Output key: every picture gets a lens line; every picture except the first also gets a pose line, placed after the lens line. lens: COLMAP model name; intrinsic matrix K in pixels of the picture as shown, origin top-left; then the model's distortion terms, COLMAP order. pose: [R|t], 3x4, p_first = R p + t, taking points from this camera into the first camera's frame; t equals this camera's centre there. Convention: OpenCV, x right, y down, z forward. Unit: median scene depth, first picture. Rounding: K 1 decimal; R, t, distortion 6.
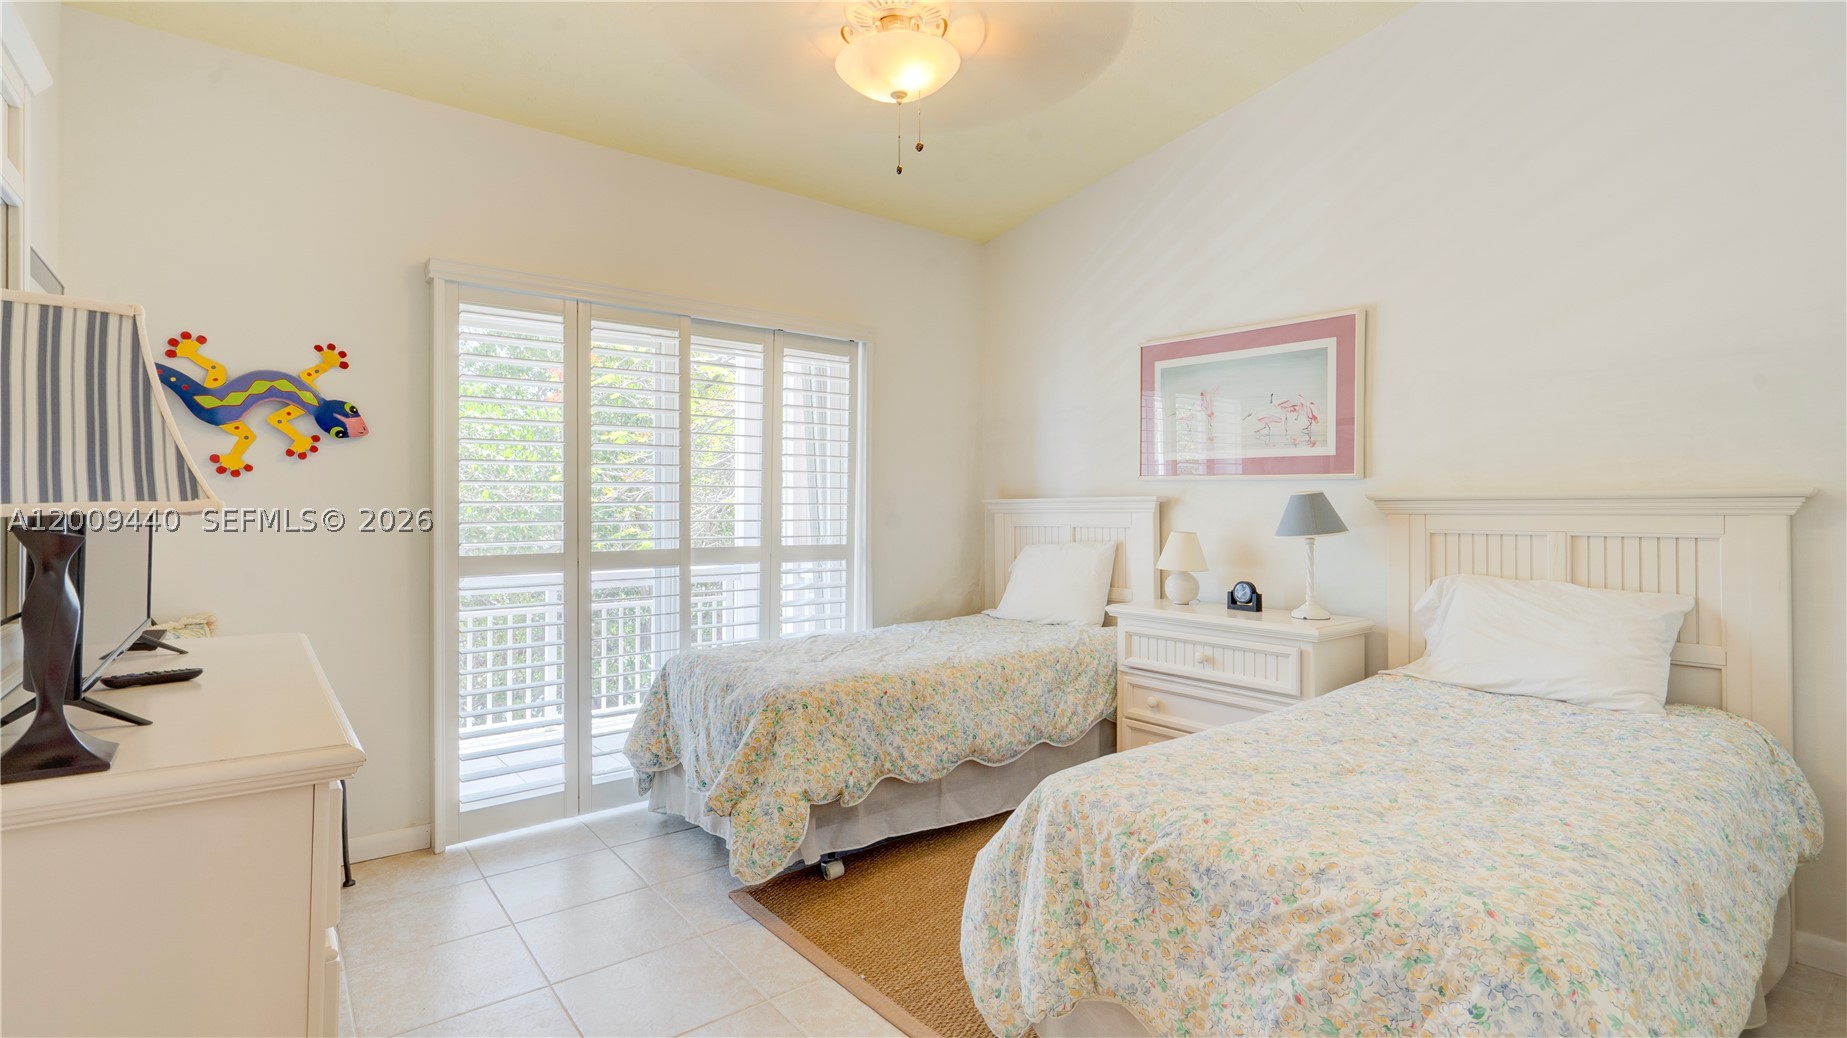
lens RADIAL K [[899.4, 0, 927.4], [0, 899.4, 501.2], [0, 0, 1]] dist [0.002341, 0.000115]
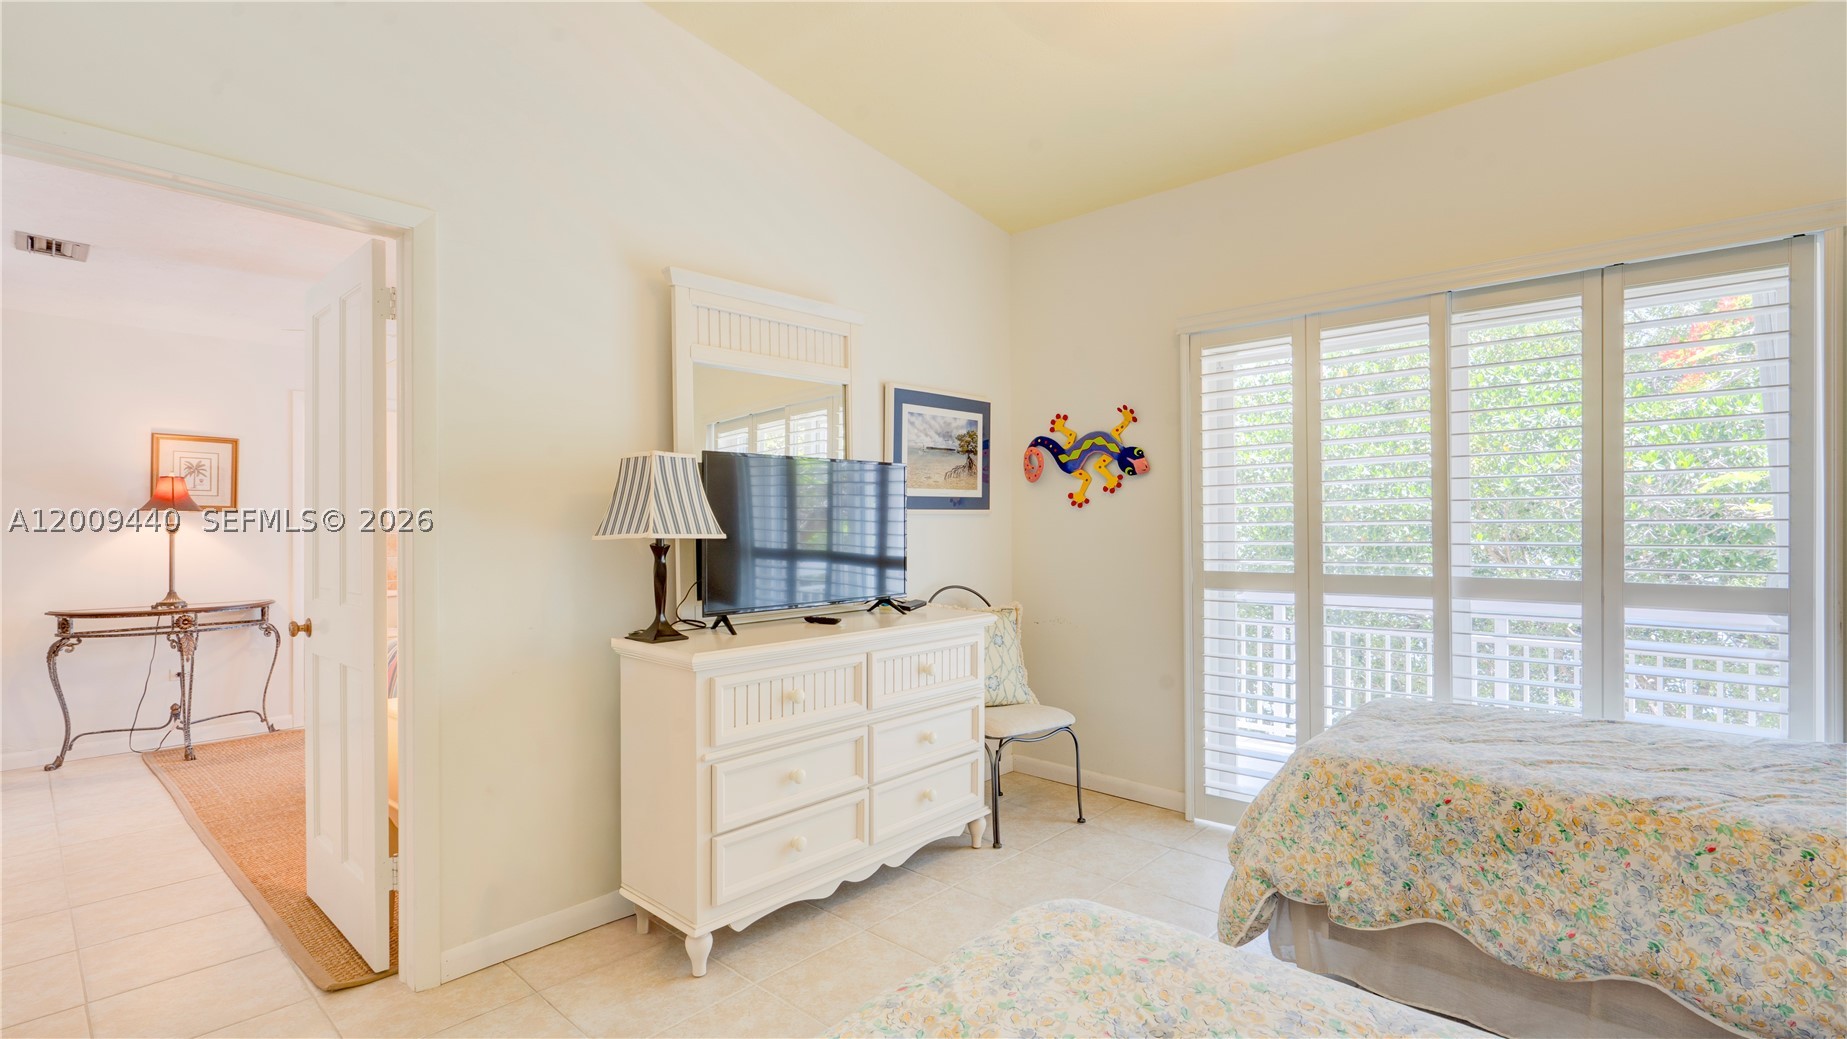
lens RADIAL K [[854.5, 0, 917.8], [0, 854.5, 524.4], [0, 0, 1]] dist [0.000470, -0.000146]
pose [[0.137976, -0.004477, -0.990425, 0.544659], [0.011941, 0.999925, -0.002856, 0.001024], [0.990364, -0.011433, 0.138019, 0.524427]]
